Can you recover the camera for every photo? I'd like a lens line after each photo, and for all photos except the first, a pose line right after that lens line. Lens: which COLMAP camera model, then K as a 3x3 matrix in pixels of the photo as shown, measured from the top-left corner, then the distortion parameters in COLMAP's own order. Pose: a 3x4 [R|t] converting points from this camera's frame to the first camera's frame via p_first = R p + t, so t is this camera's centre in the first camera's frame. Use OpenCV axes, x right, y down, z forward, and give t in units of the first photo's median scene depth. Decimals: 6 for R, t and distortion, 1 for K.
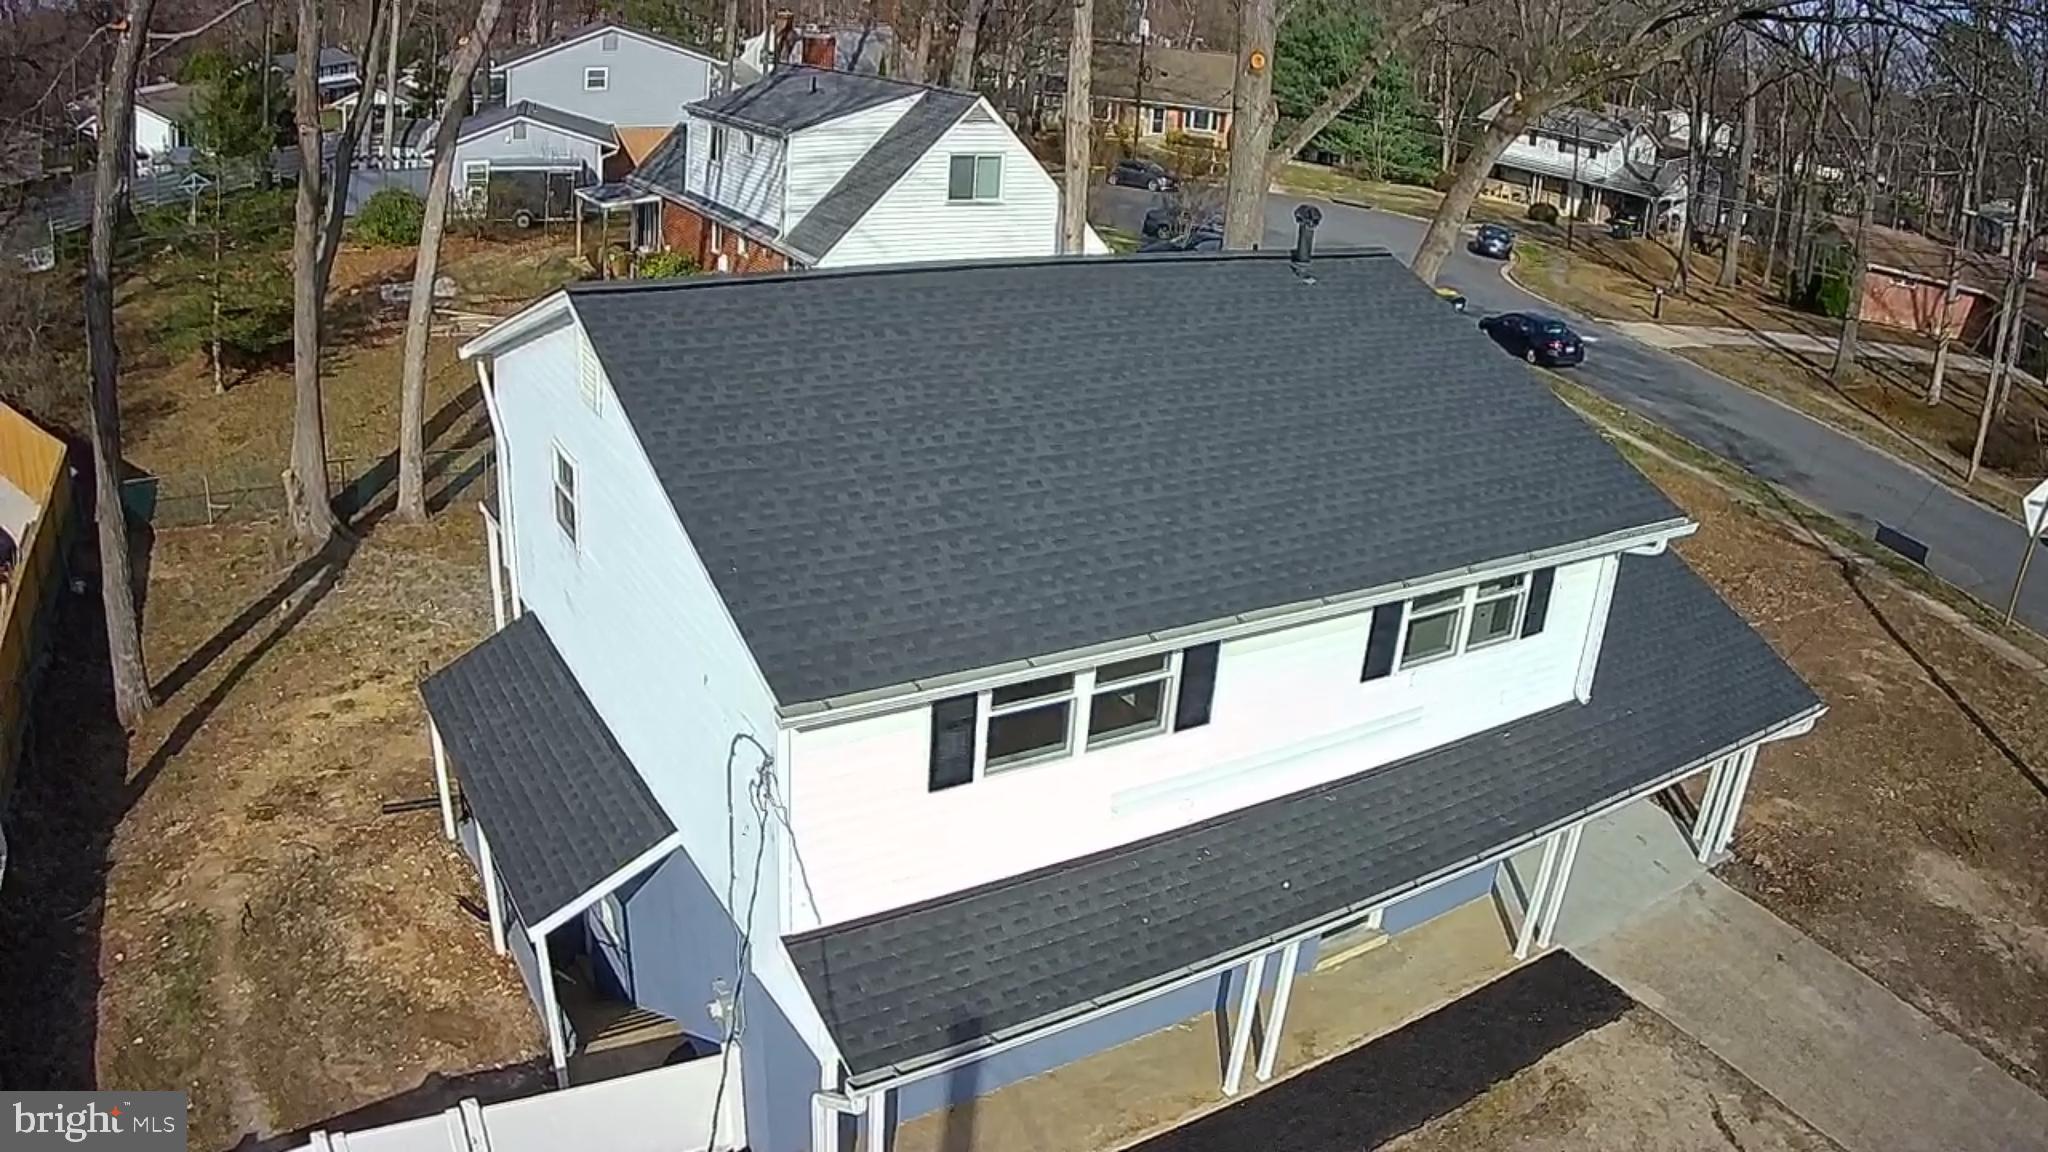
lens RADIAL K [[1486.7, 0, 1024.0], [0, 1486.7, 576.0], [0, 0, 1]] dist [-0.337816, 0.101910]
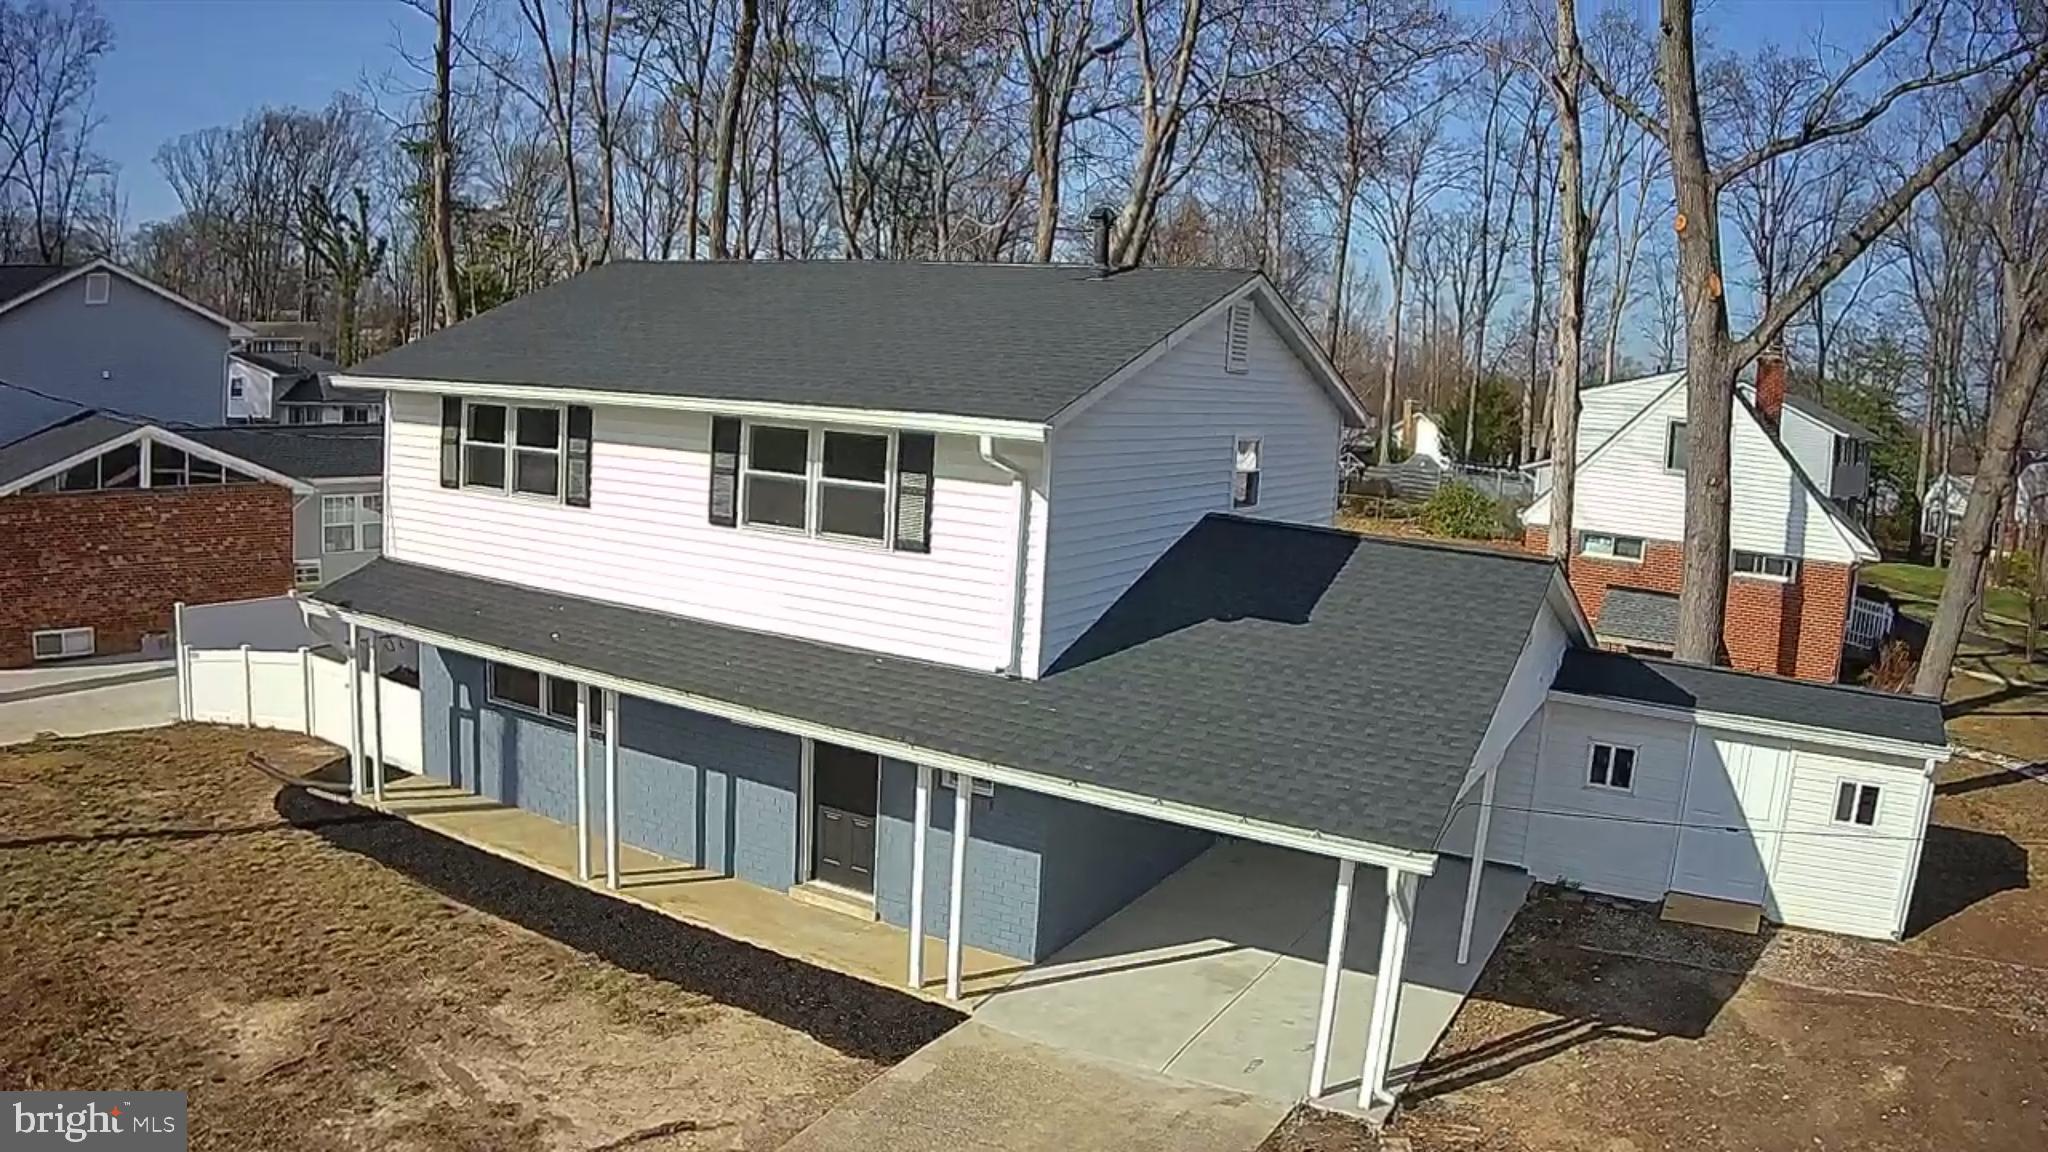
lens RADIAL K [[1486.7, 0, 1024.0], [0, 1486.7, 576.0], [0, 0, 1]] dist [-0.337816, 0.101910]
pose [[0.489146, 0.082056, -0.868333, 1.000339], [-0.362495, 0.924635, -0.116823, 0.116083], [0.793305, 0.371910, 0.482027, 0.499906]]
